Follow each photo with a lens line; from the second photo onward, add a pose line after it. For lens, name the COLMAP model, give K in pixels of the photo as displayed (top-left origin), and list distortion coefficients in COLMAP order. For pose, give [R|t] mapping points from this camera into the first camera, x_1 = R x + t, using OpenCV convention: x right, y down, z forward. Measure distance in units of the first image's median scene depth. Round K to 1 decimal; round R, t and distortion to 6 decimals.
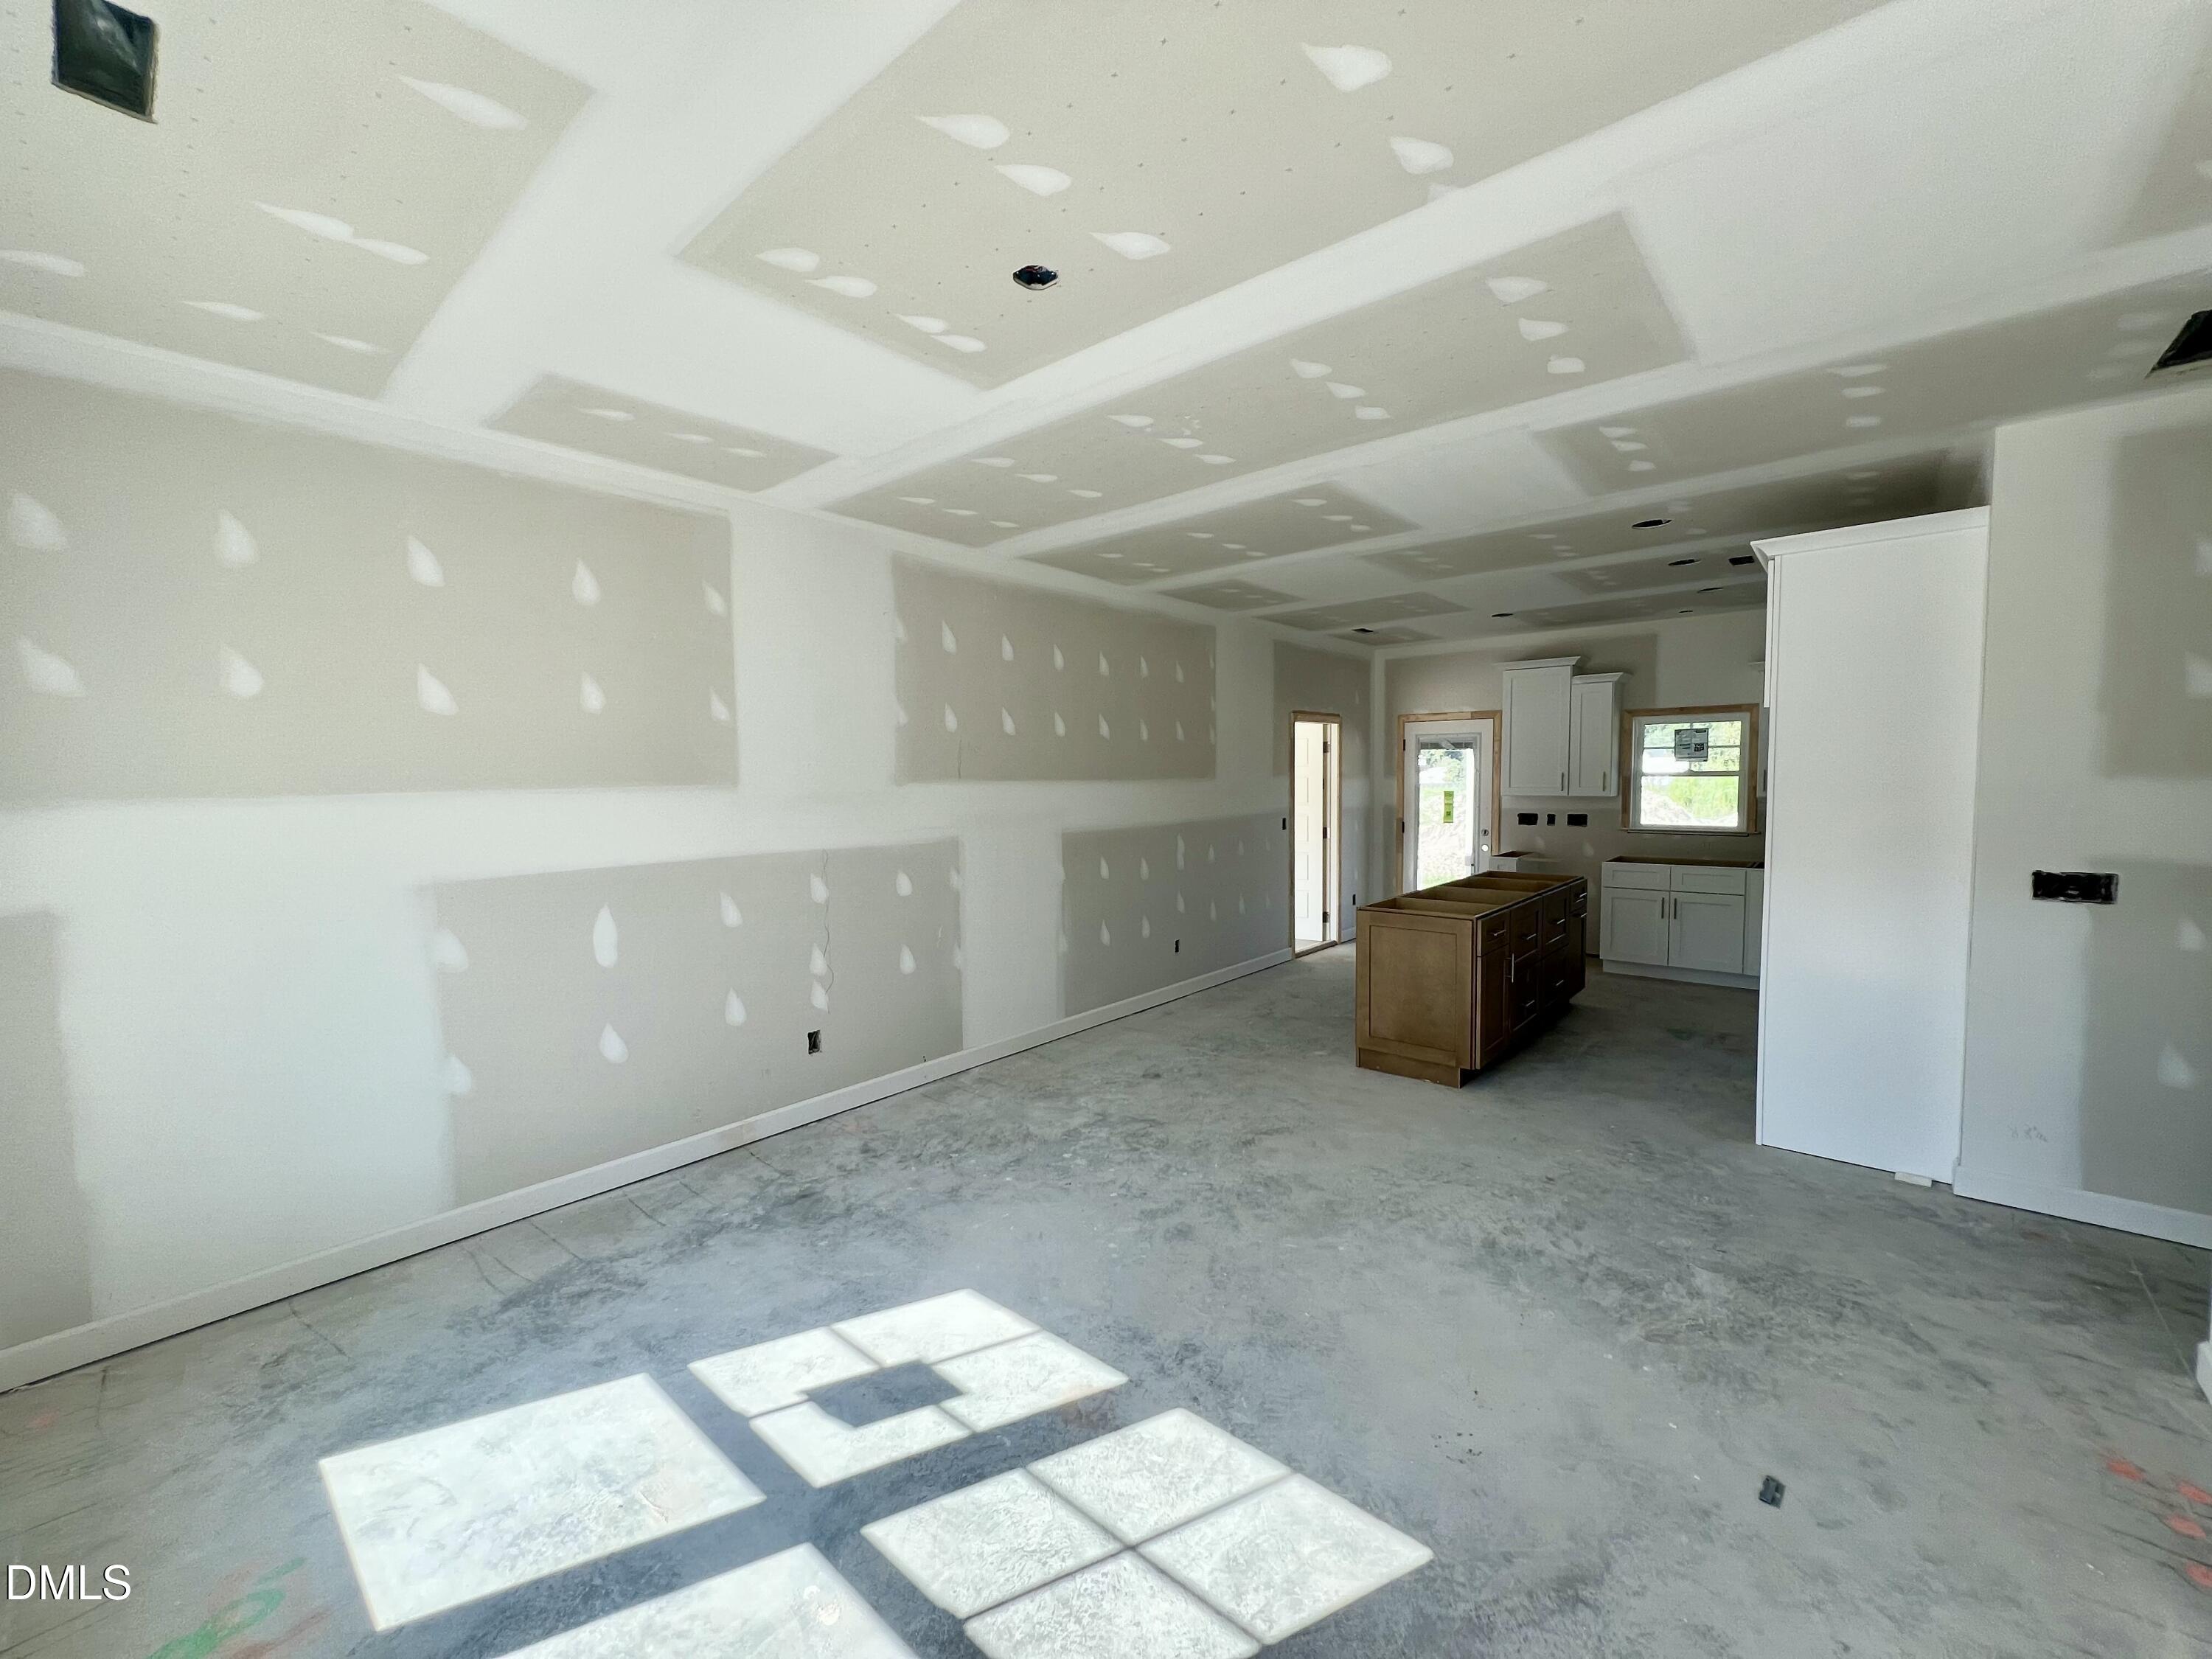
lens RADIAL K [[878.0, 0, 1112.3], [0, 878.0, 830.6], [0, 0, 1]] dist [-0.002123, -0.000284]
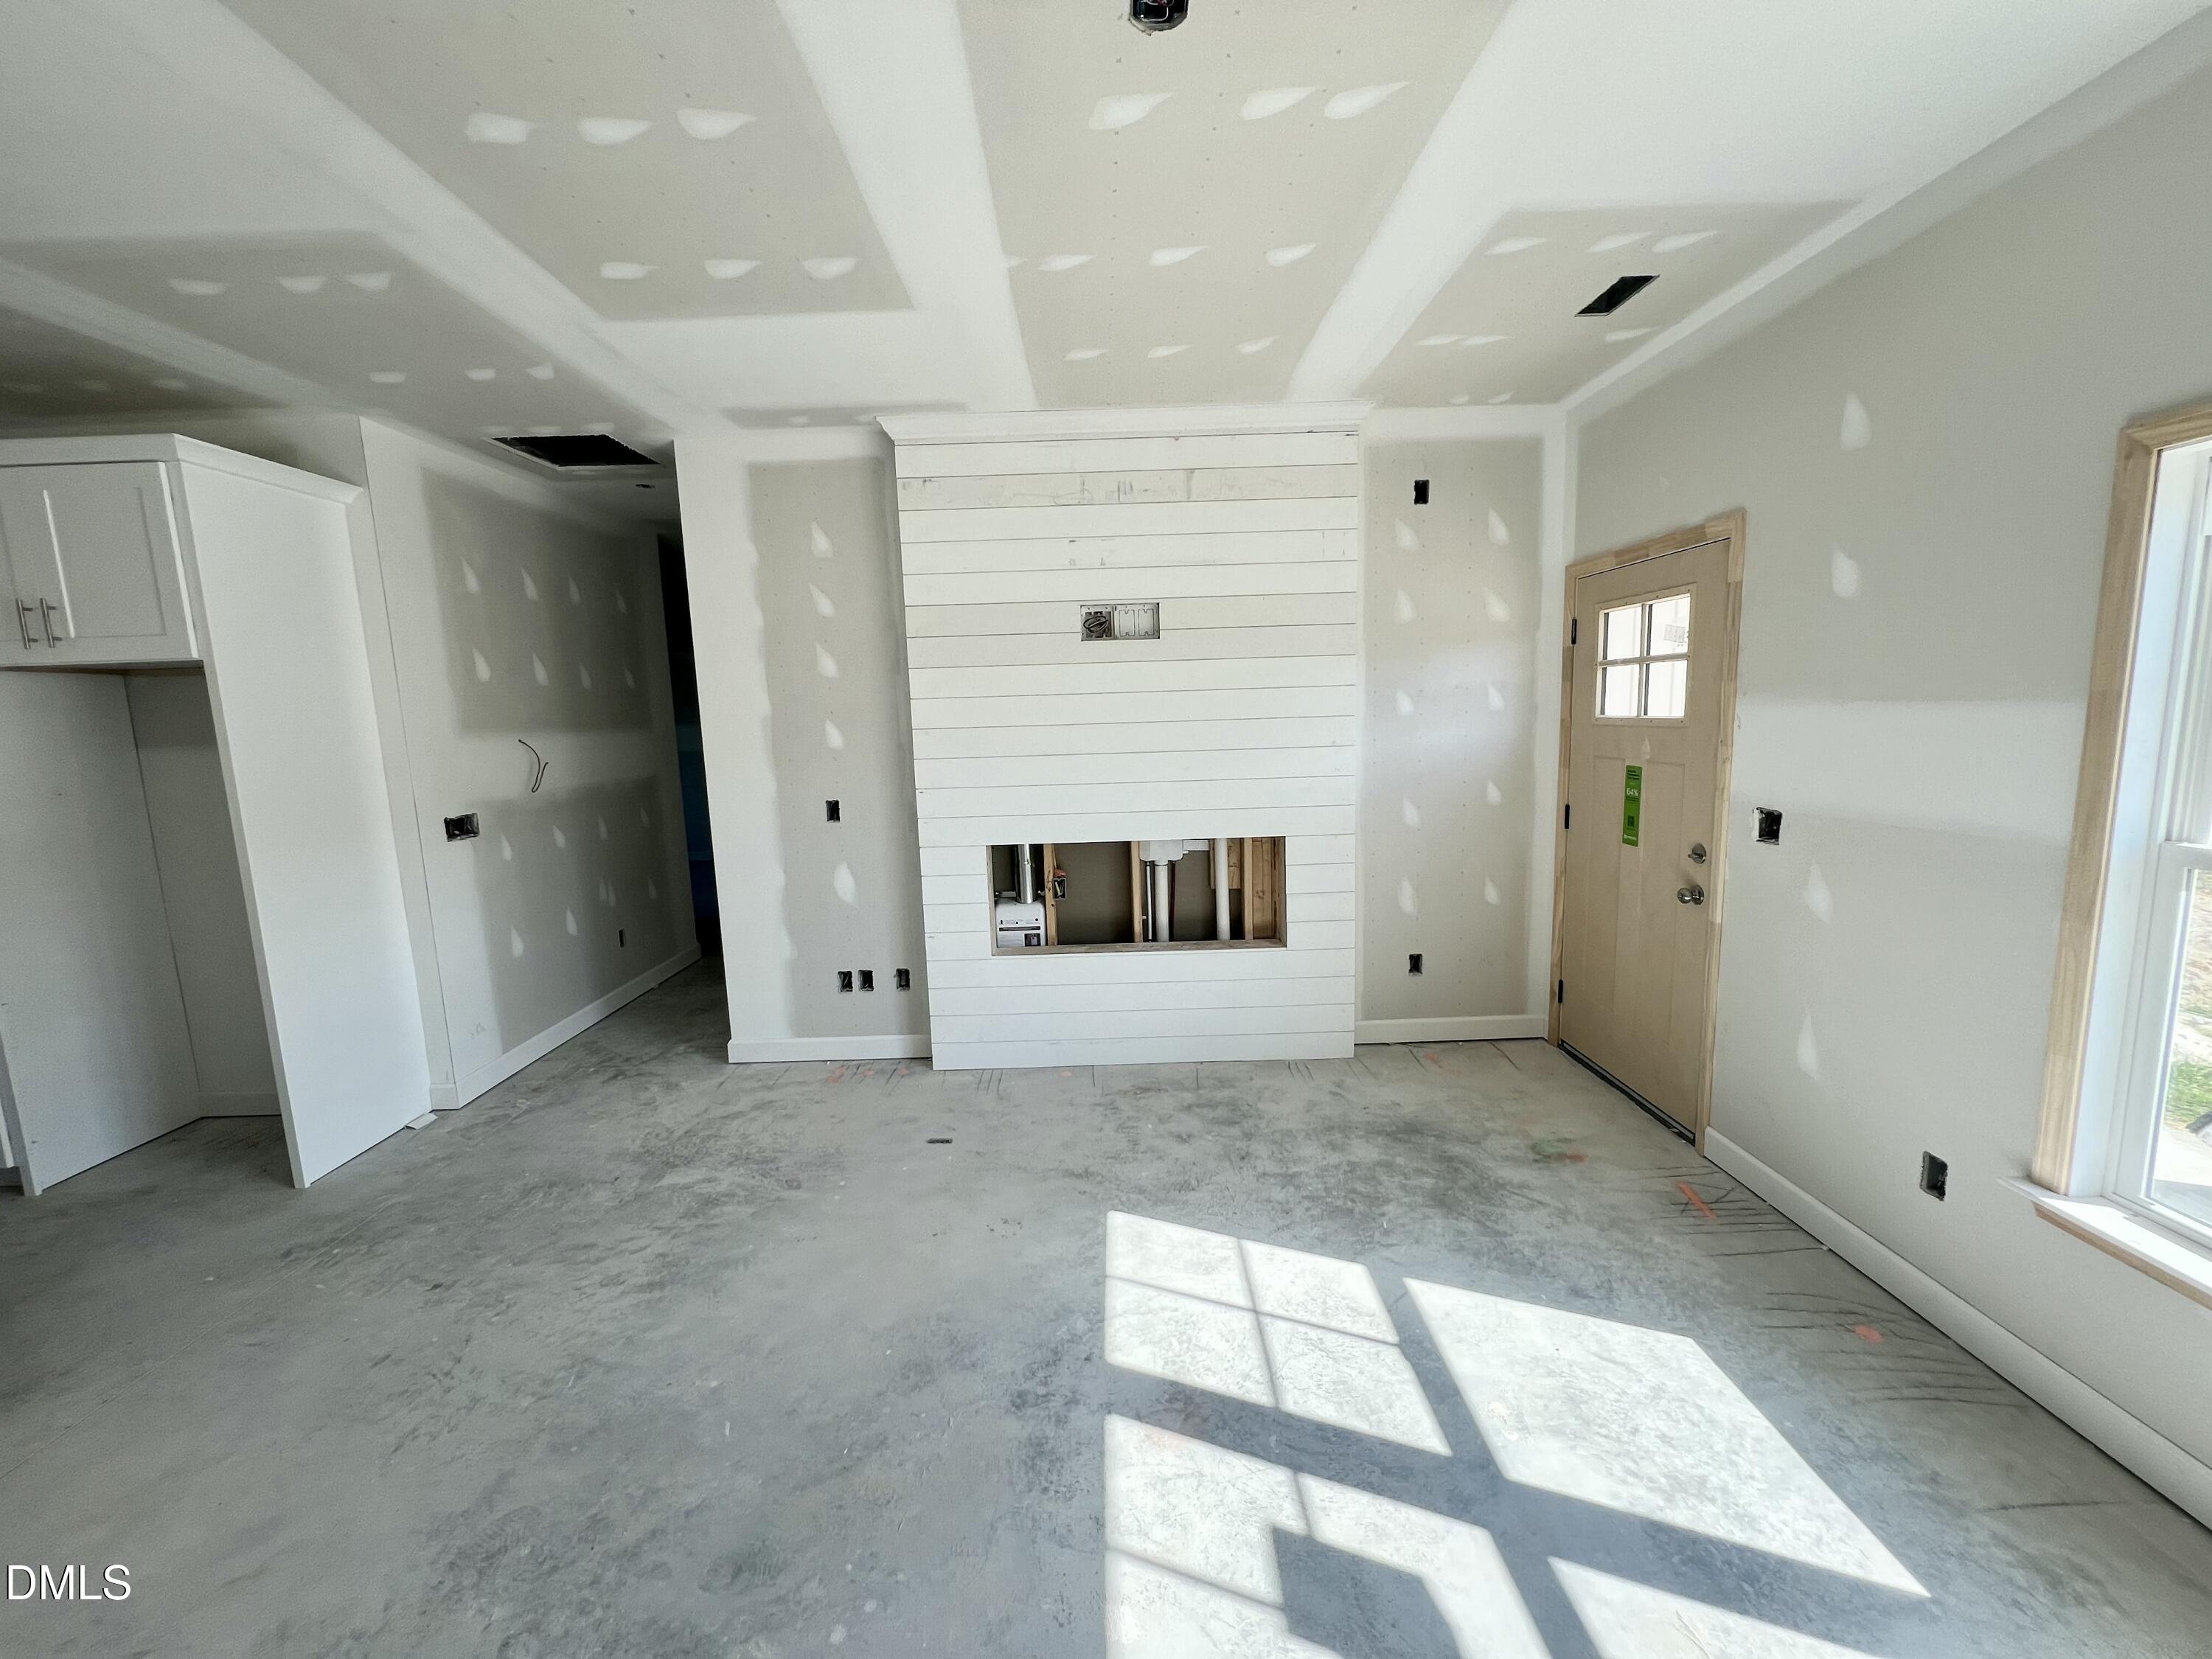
lens RADIAL K [[878.0, 0, 1100.3], [0, 878.0, 830.7], [0, 0, 1]] dist [-0.002123, -0.000284]
pose [[-0.645081, -0.074969, 0.760427, -0.574528], [0.086348, 0.981649, 0.170029, -0.083635], [-0.759219, 0.175344, -0.626770, 1.412157]]
